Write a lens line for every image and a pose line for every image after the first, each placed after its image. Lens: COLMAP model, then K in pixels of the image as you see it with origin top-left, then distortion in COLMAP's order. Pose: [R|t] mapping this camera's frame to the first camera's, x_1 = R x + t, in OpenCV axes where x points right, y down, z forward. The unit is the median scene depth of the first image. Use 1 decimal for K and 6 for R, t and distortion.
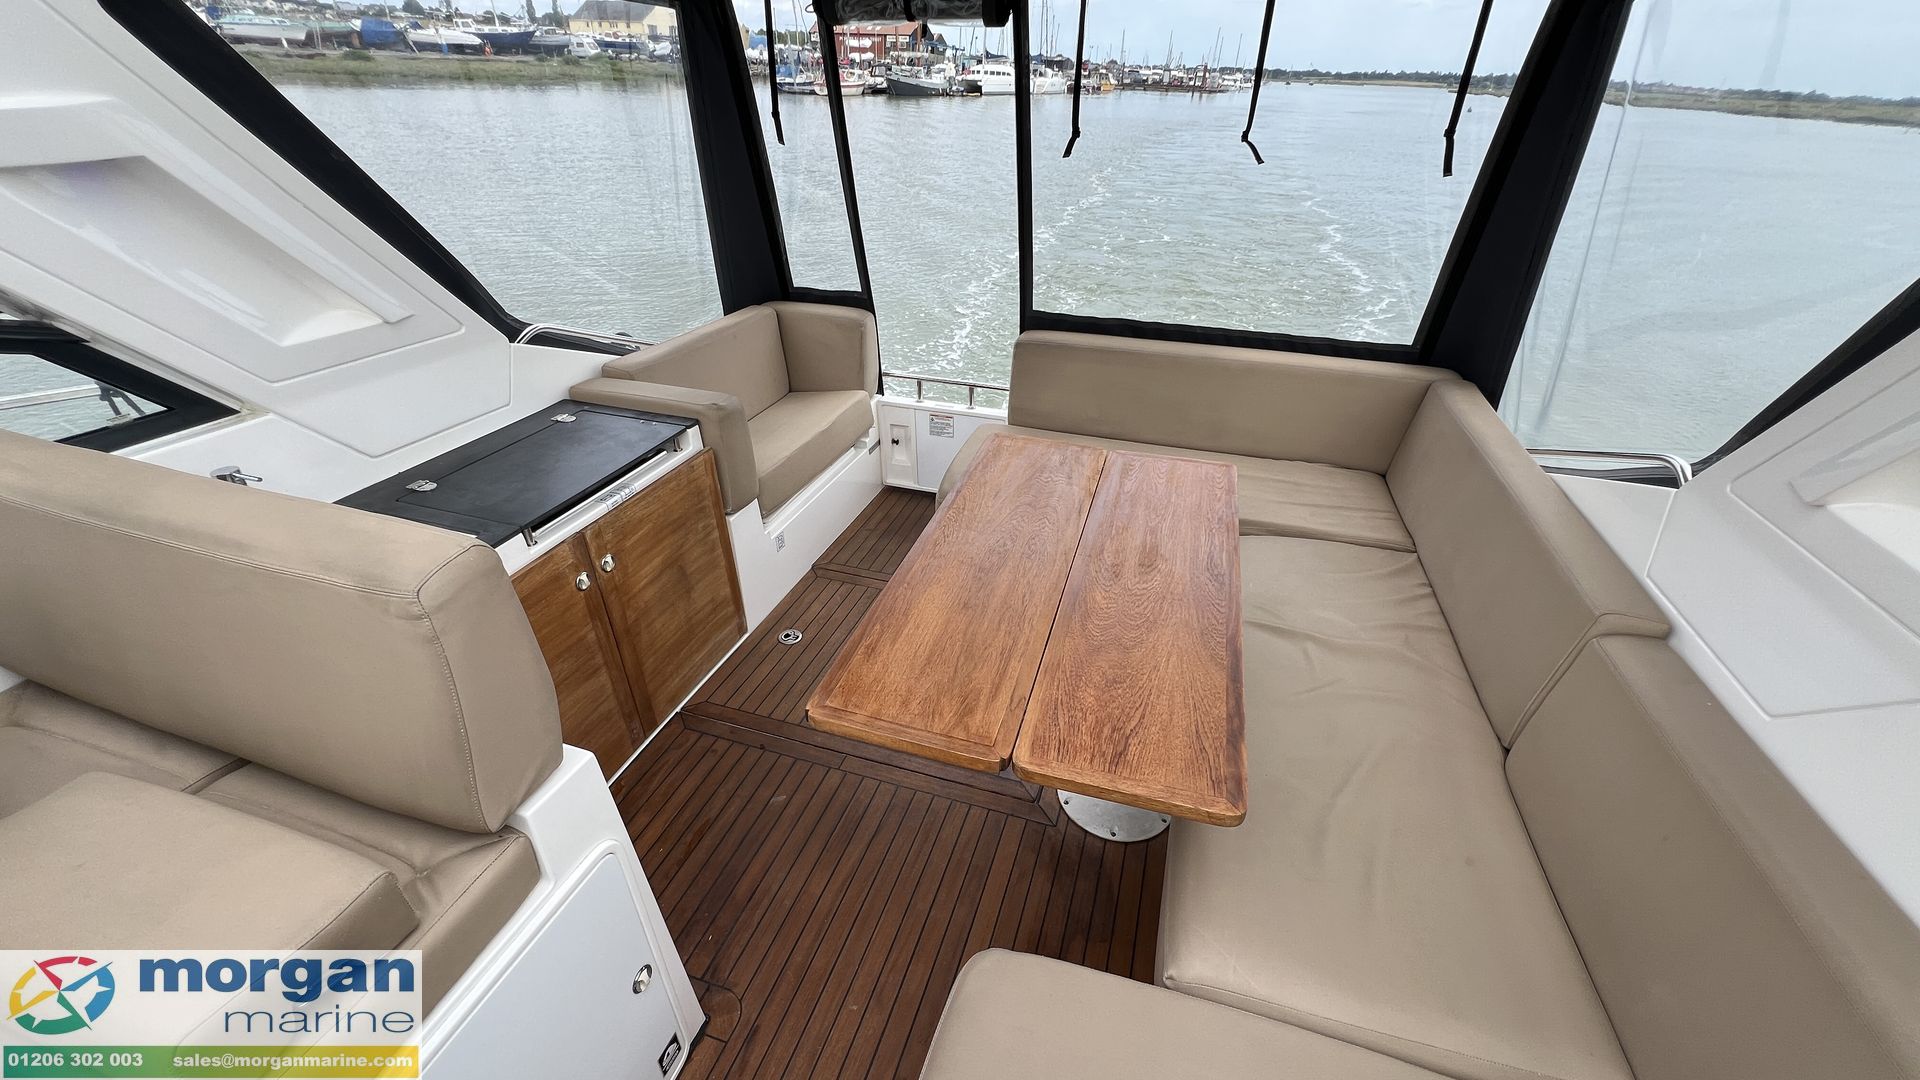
lens RADIAL K [[767.9, 0, 960.0], [0, 767.9, 540.0], [0, 0, 1]] dist [-0.001799, -0.000614]
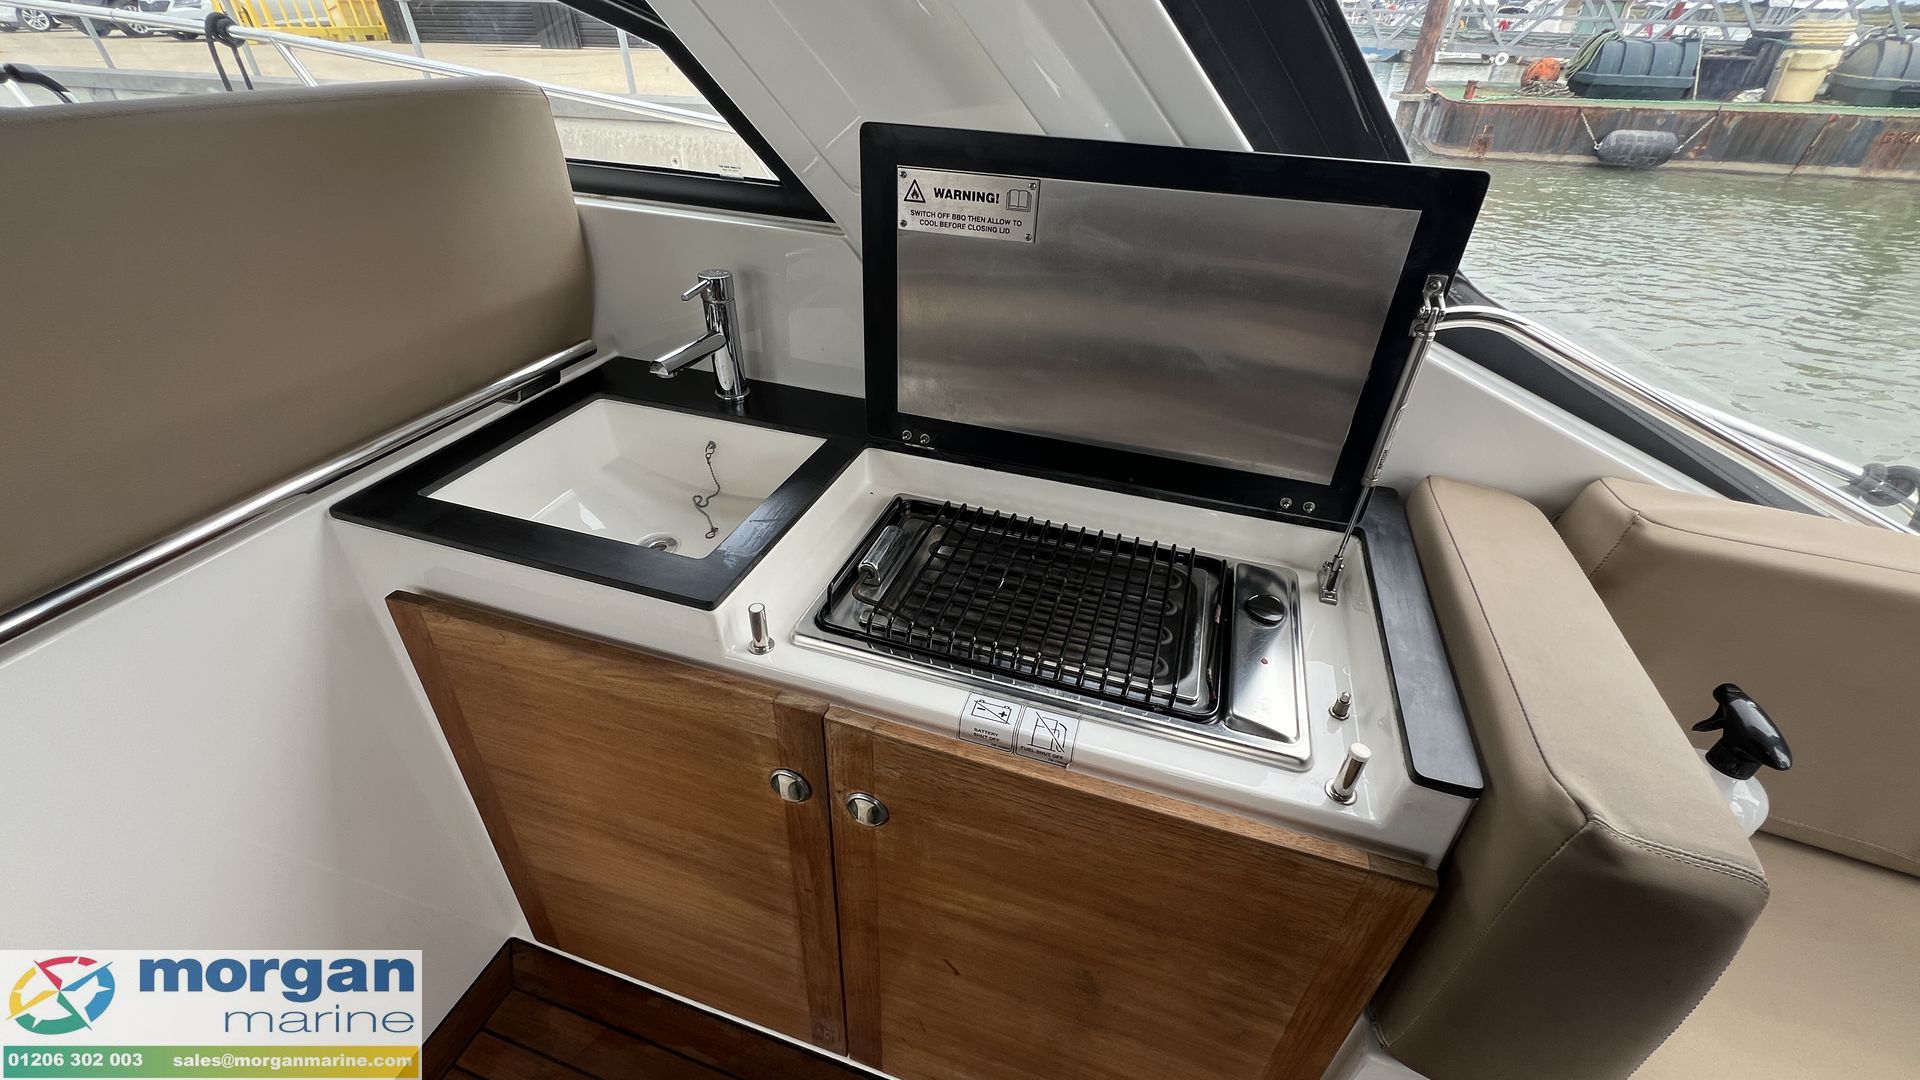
lens RADIAL K [[766.4, 0, 961.8], [0, 766.4, 545.2], [0, 0, 1]] dist [-0.002486, -0.000555]
pose [[0.000410, 0.551756, -0.834005, -0.160948], [-0.535505, 0.704465, 0.465793, -0.230983], [0.844532, 0.446423, 0.295757, 0.700221]]
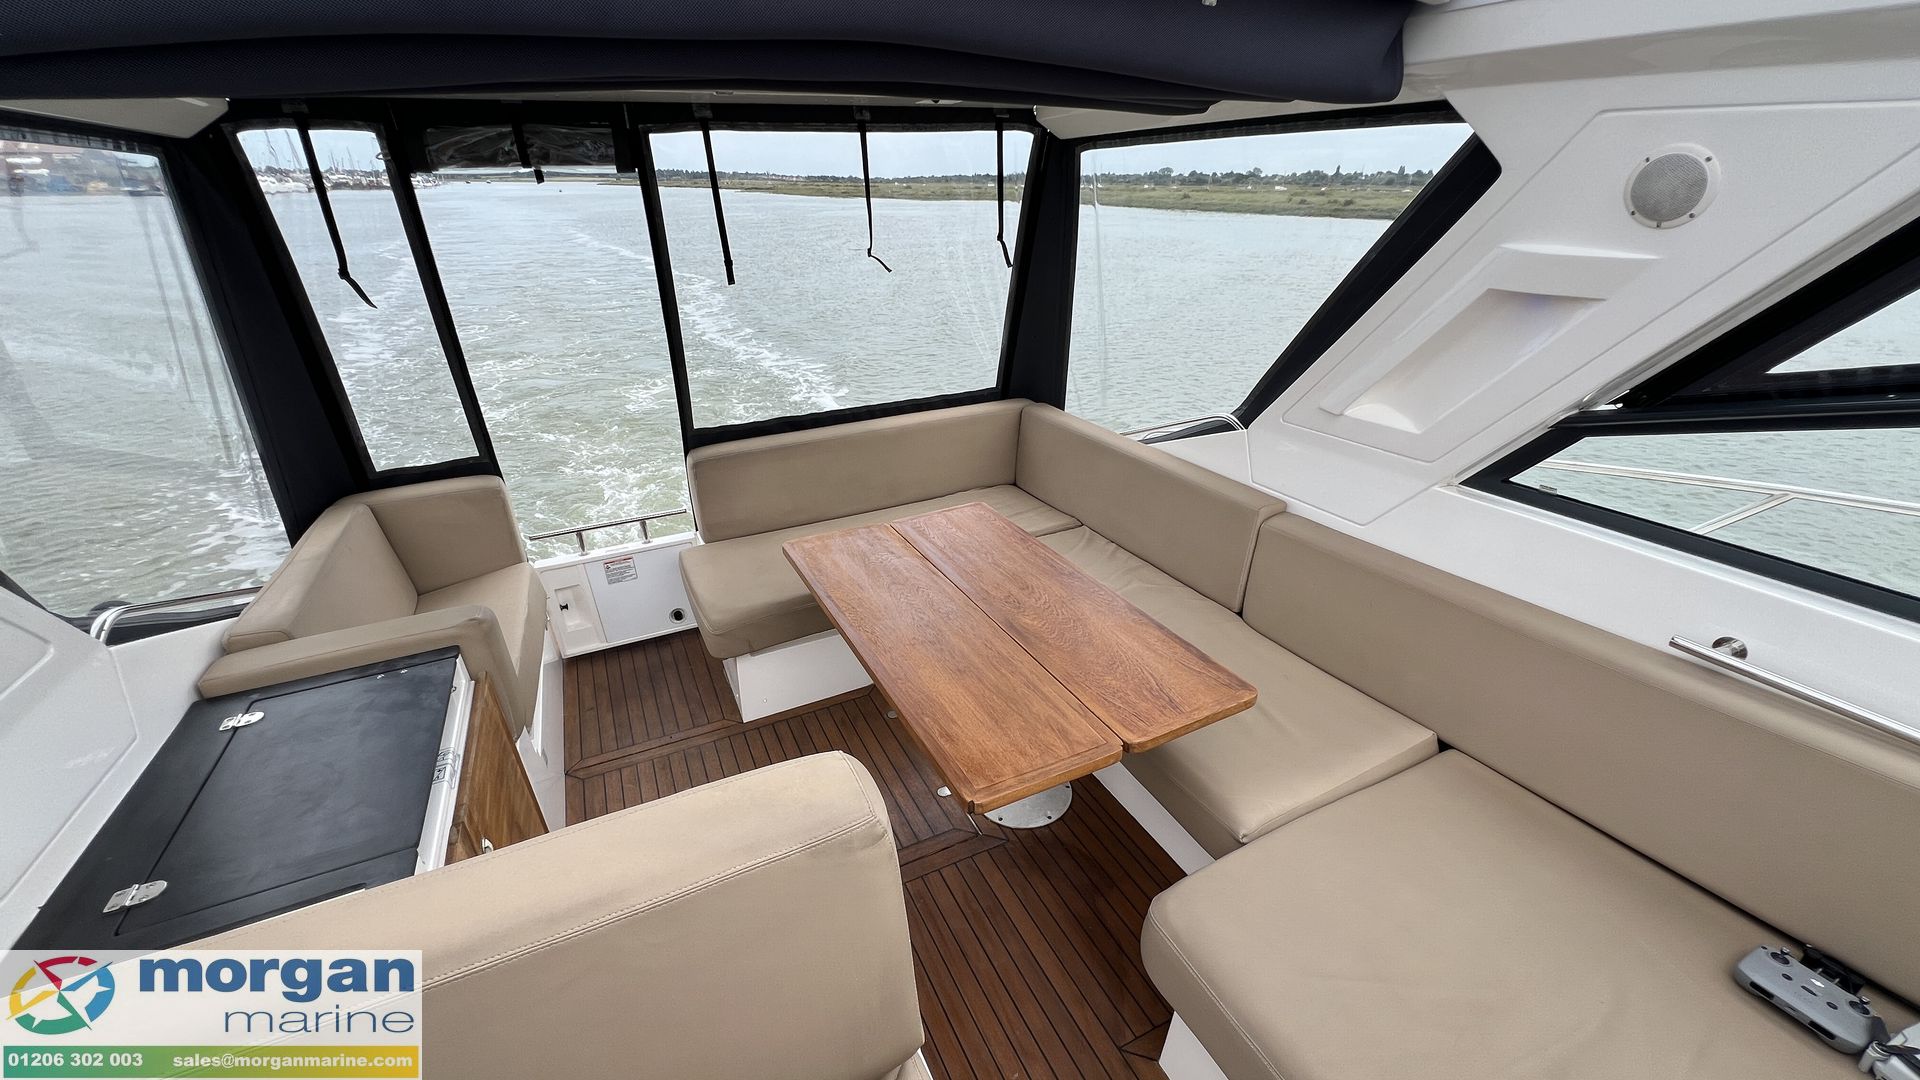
lens RADIAL K [[767.9, 0, 960.0], [0, 767.9, 540.0], [0, 0, 1]] dist [-0.001799, -0.000614]
pose [[0.725569, -0.316755, 0.610914, -0.391875], [0.378063, 0.925270, 0.030729, -0.080786], [-0.574994, 0.208669, 0.791100, 0.044605]]
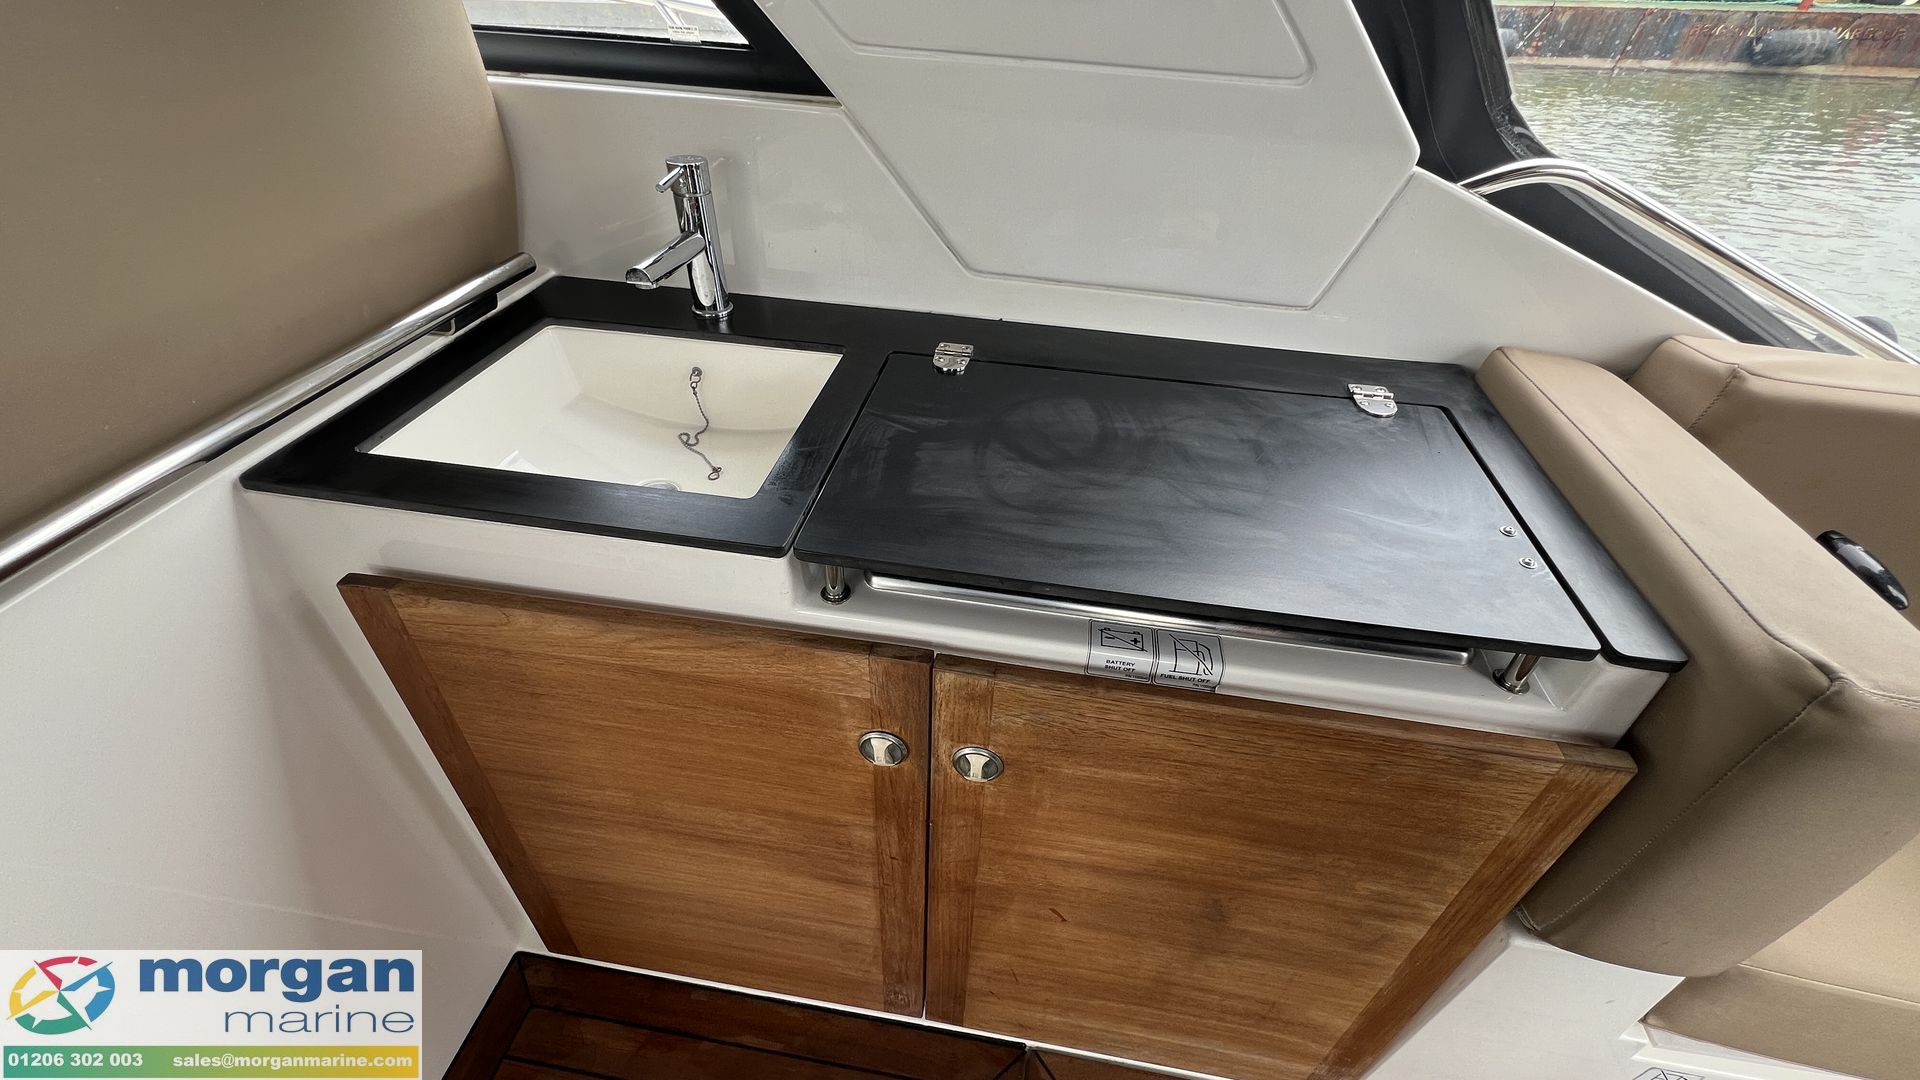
lens RADIAL K [[768.8, 0, 959.5], [0, 768.8, 543.7], [0, 0, 1]] dist [-0.002655, -0.000503]
pose [[0.151914, 0.612411, -0.775806, -0.198723], [-0.527905, 0.713856, 0.460137, -0.166164], [0.835607, 0.339651, 0.431739, 0.653597]]
